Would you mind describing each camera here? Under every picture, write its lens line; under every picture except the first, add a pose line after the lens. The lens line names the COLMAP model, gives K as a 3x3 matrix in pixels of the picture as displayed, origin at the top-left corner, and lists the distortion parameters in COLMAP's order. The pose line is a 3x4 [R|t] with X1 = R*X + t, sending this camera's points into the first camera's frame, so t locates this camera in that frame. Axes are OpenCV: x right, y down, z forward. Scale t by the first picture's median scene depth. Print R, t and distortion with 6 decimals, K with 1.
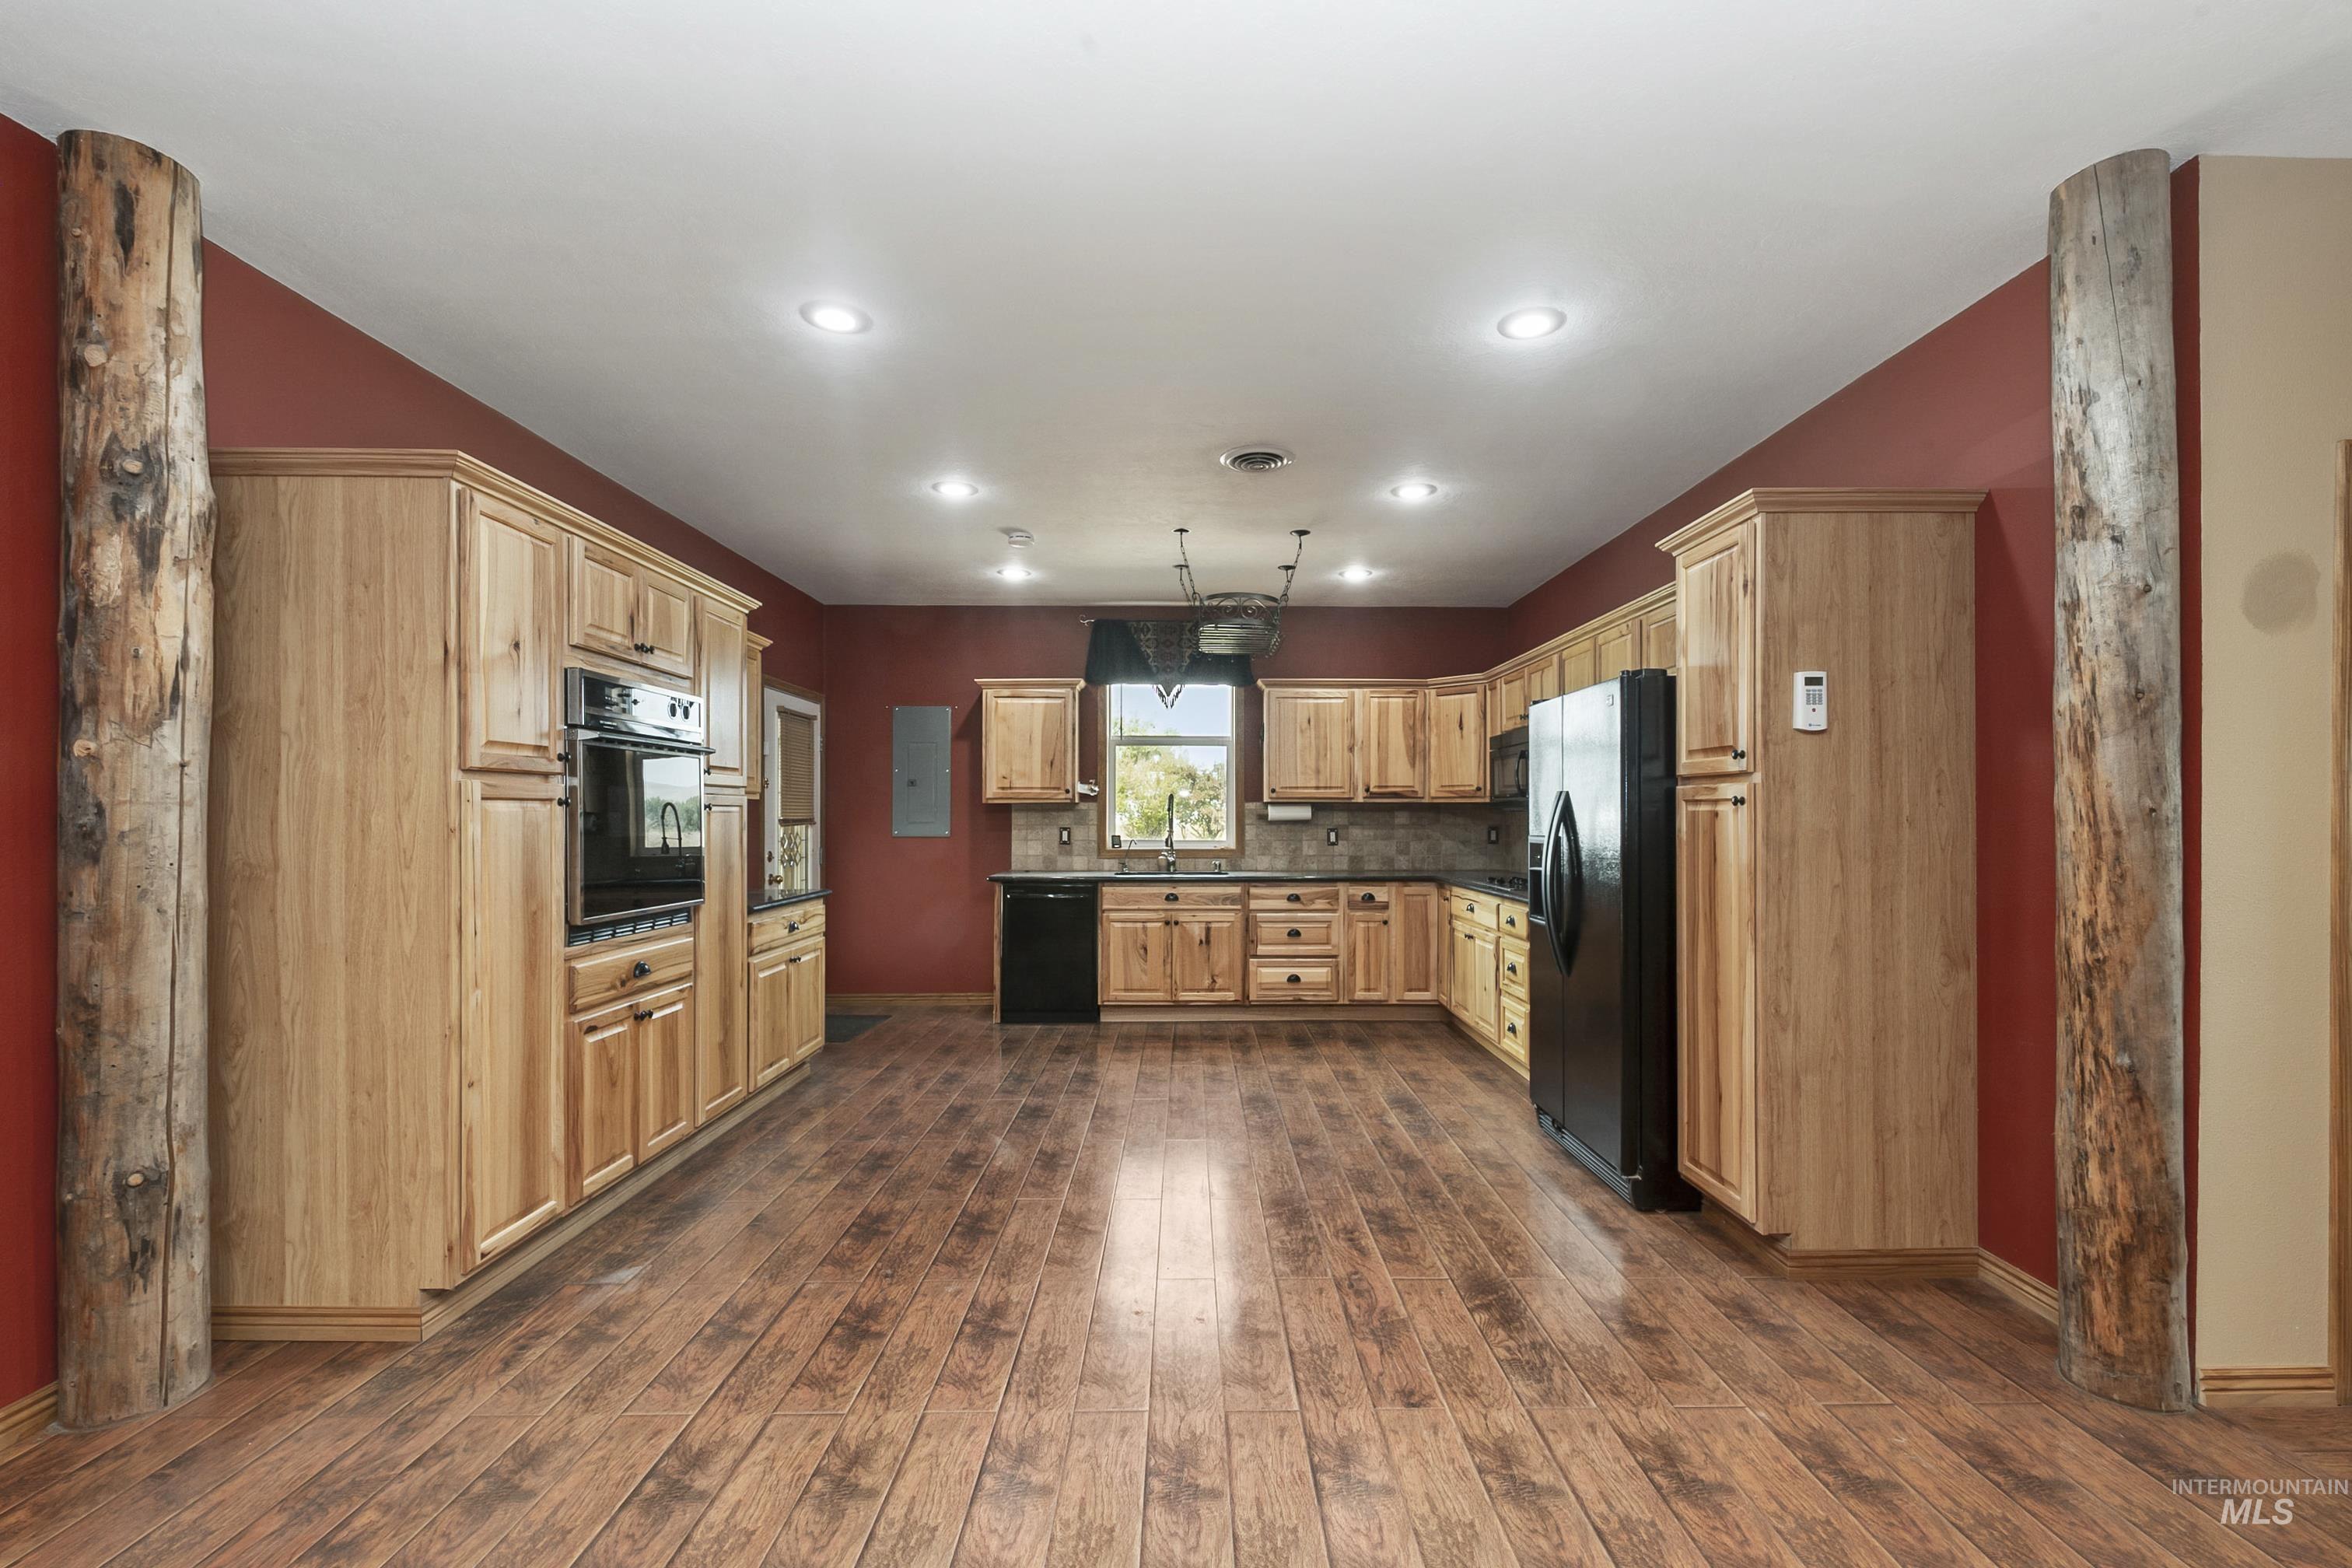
lens RADIAL K [[1030.9, 0, 1200.0], [0, 1030.9, 809.9], [0, 0, 1]] dist [0.002860, -0.008512]
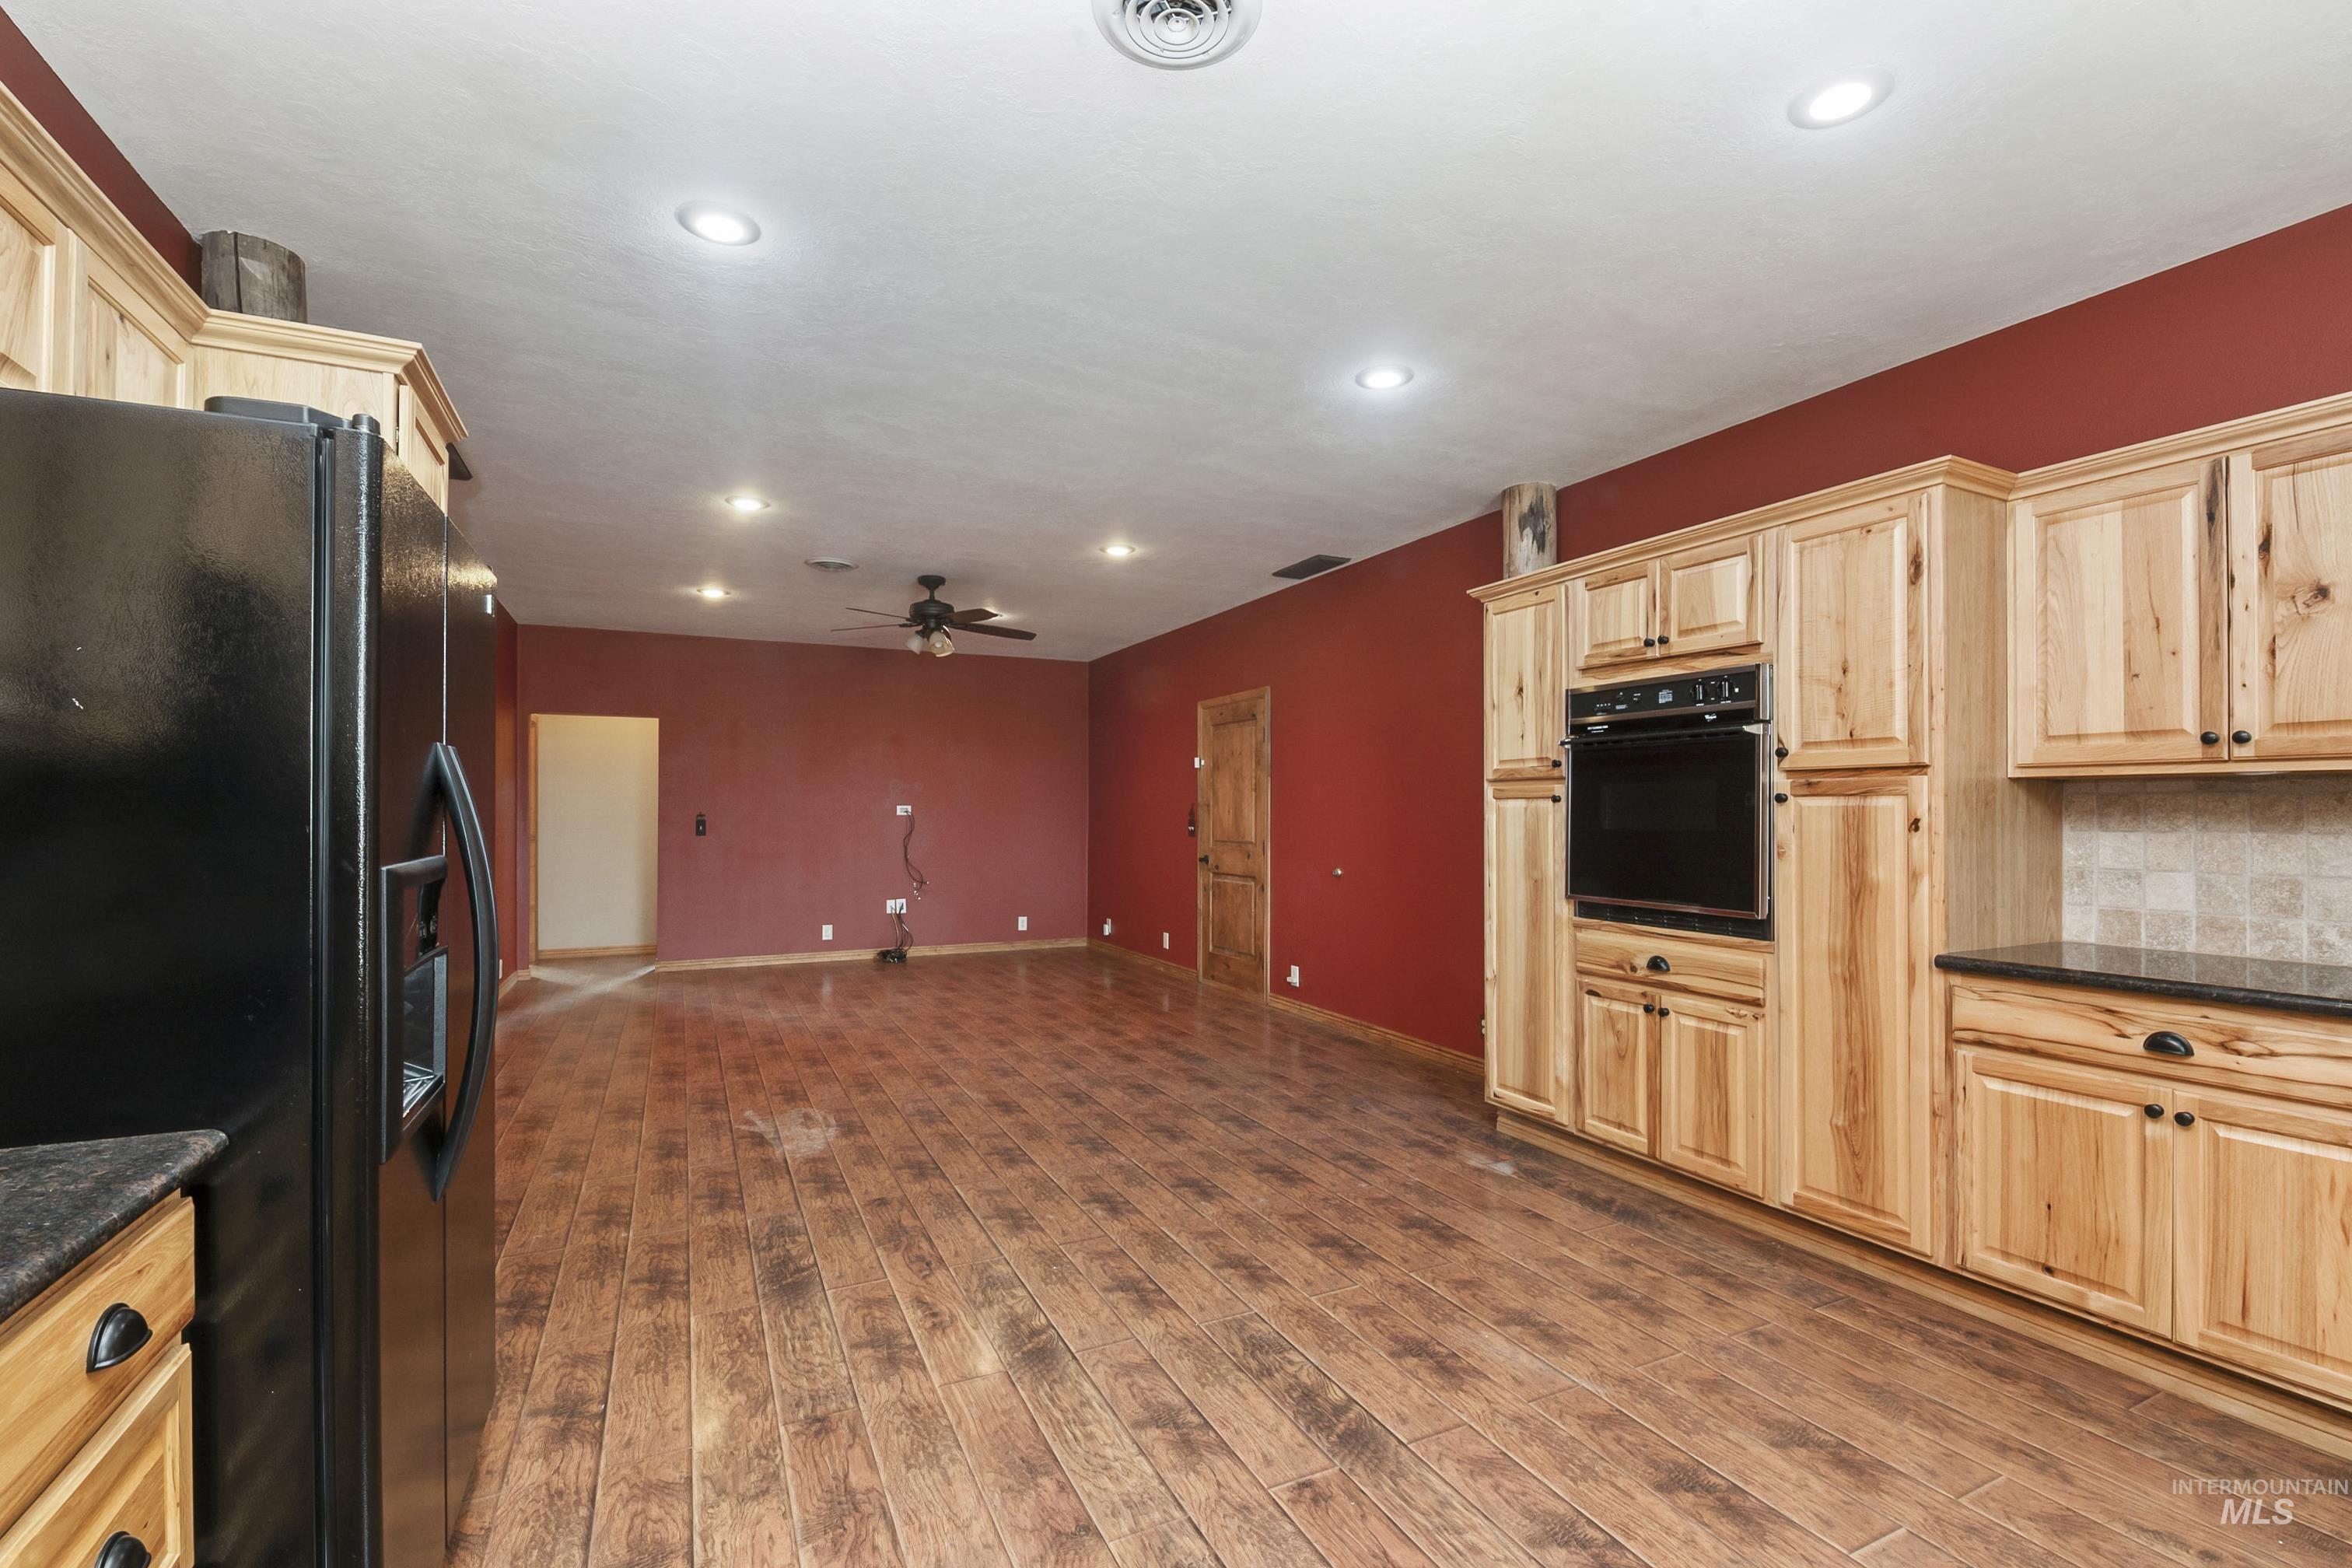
lens RADIAL K [[1030.9, 0, 1184.8], [0, 1030.9, 801.6], [0, 0, 1]] dist [0.002860, -0.008512]
pose [[-0.906959, -0.004371, -0.421197, 0.314903], [0.001776, 0.999898, -0.014199, 0.011745], [0.421215, -0.013626, -0.906858, 1.839514]]
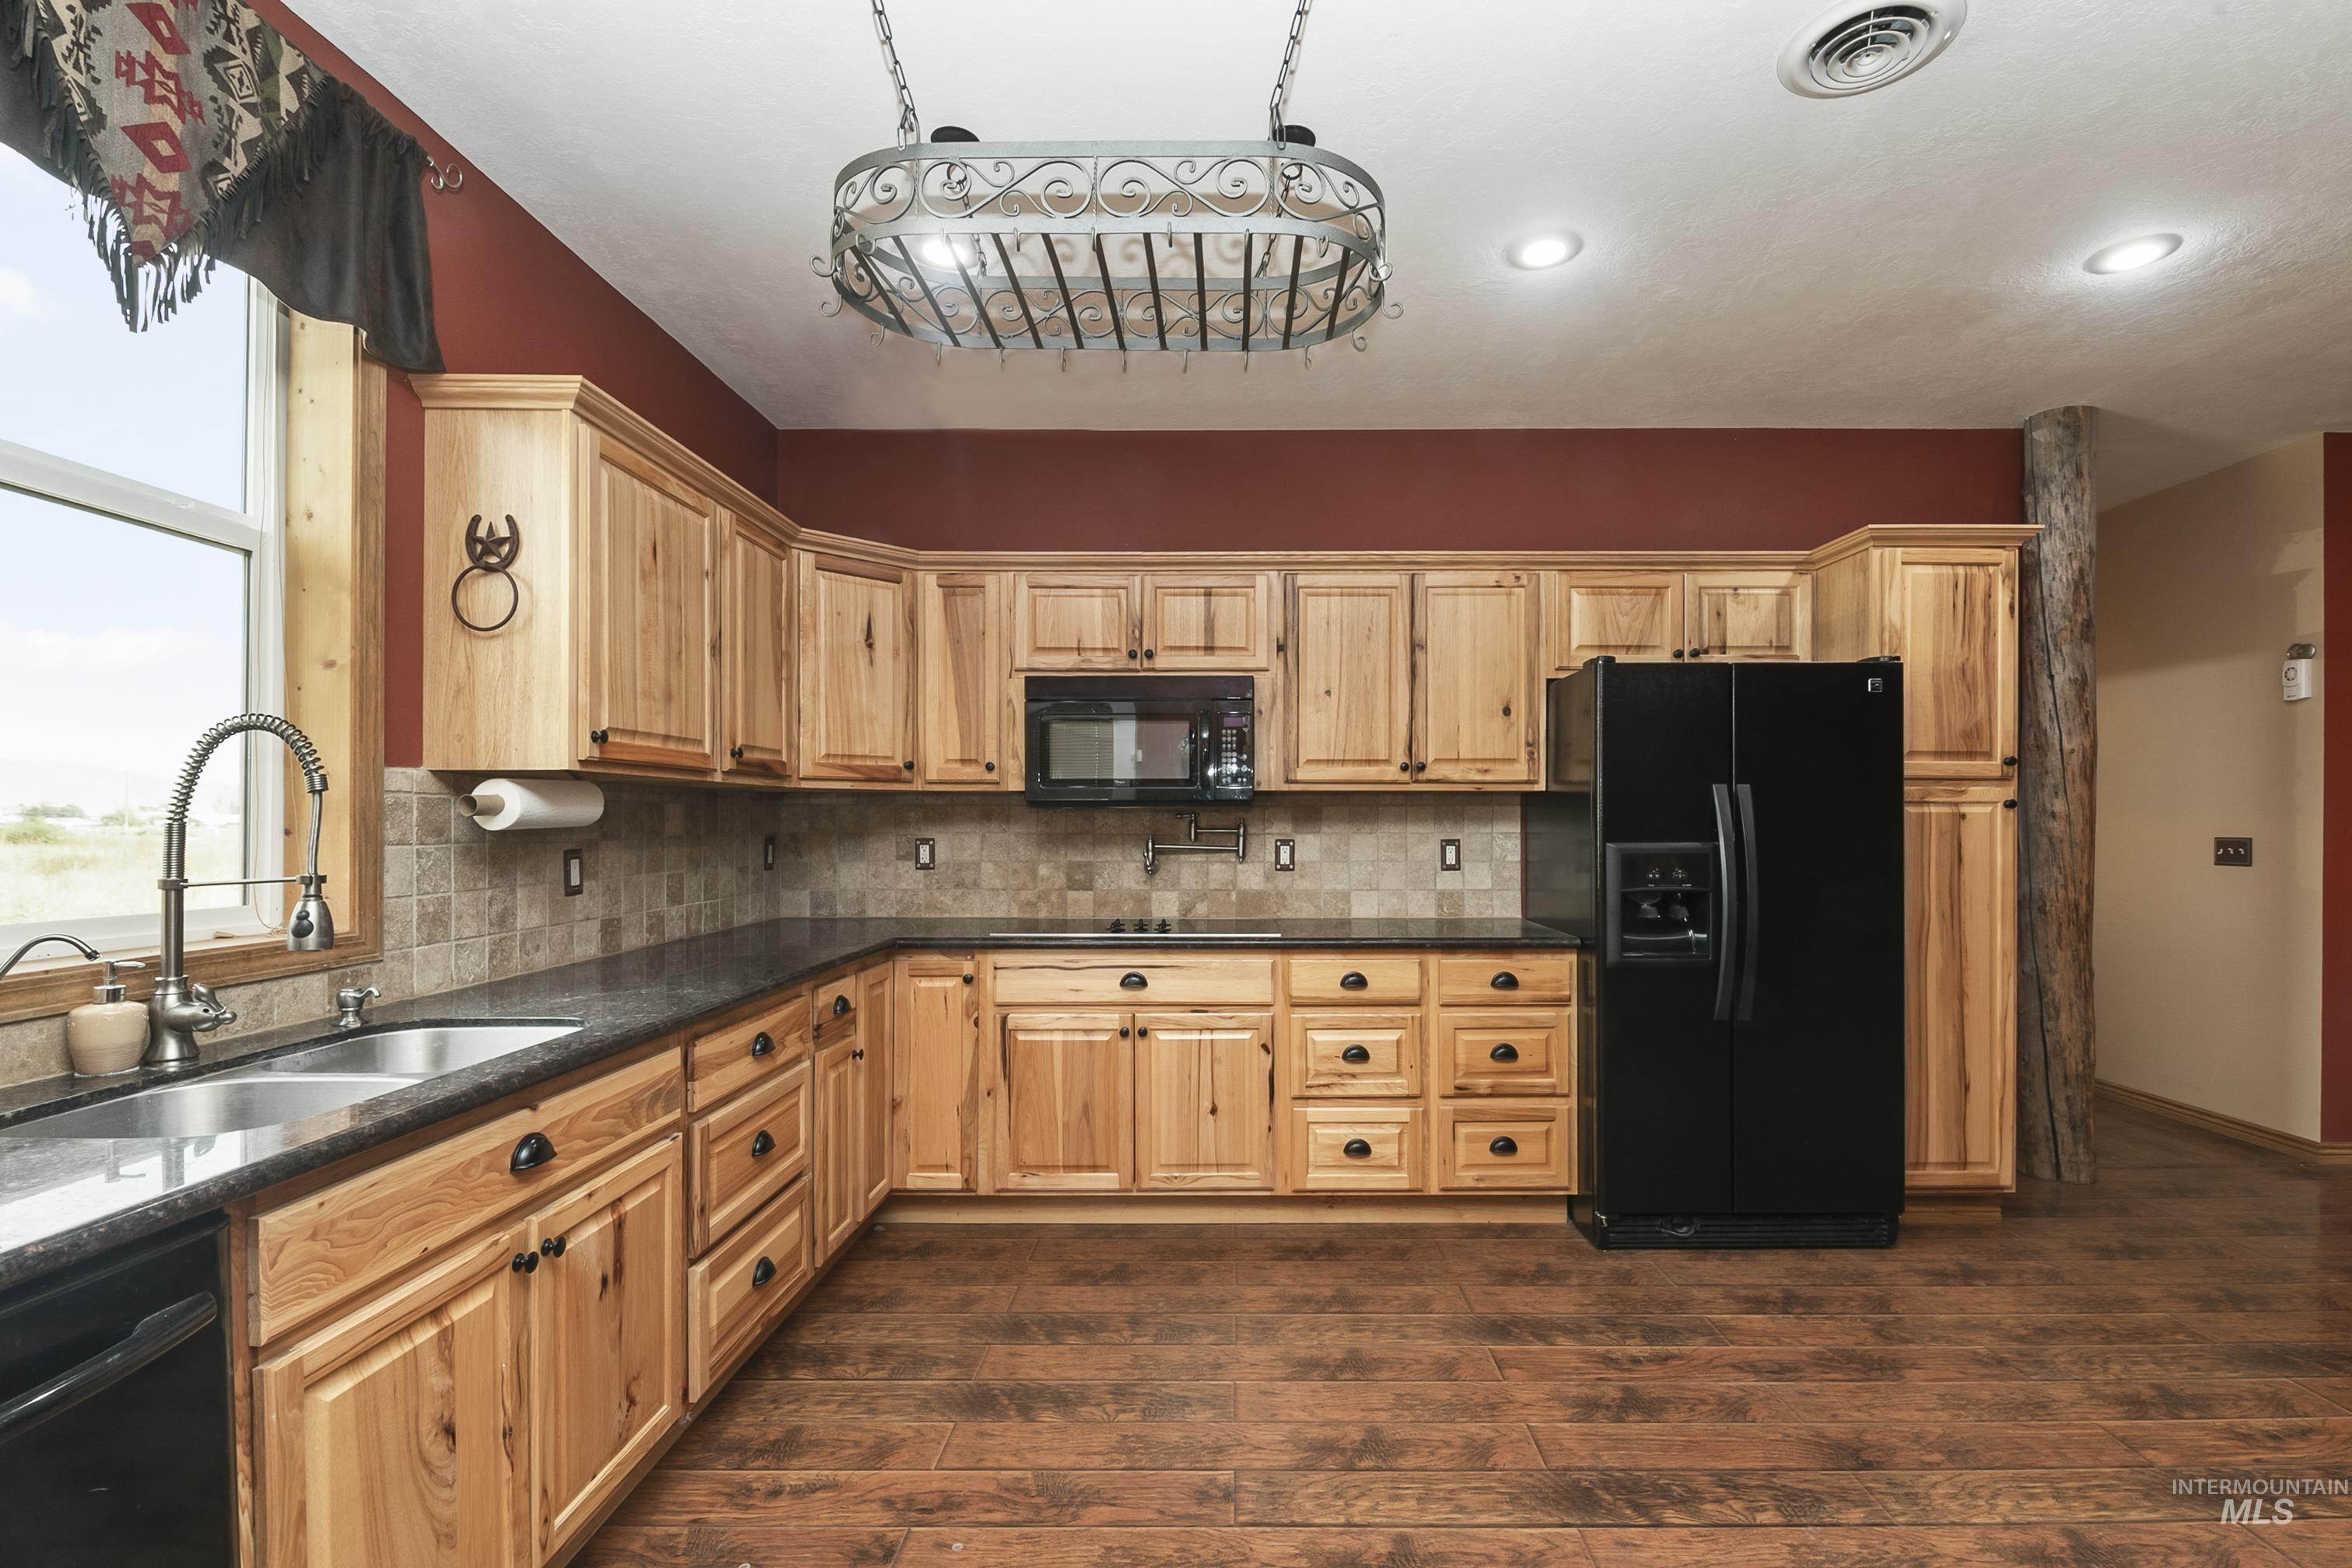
lens RADIAL K [[1030.9, 0, 1243.3], [0, 1030.9, 822.1], [0, 0, 1]] dist [0.002860, -0.008512]
pose [[0.013571, -0.003121, 0.999903, -0.533486], [-0.007311, 0.999968, 0.003220, 0.011109], [-0.999881, -0.007354, 0.013548, 1.667249]]
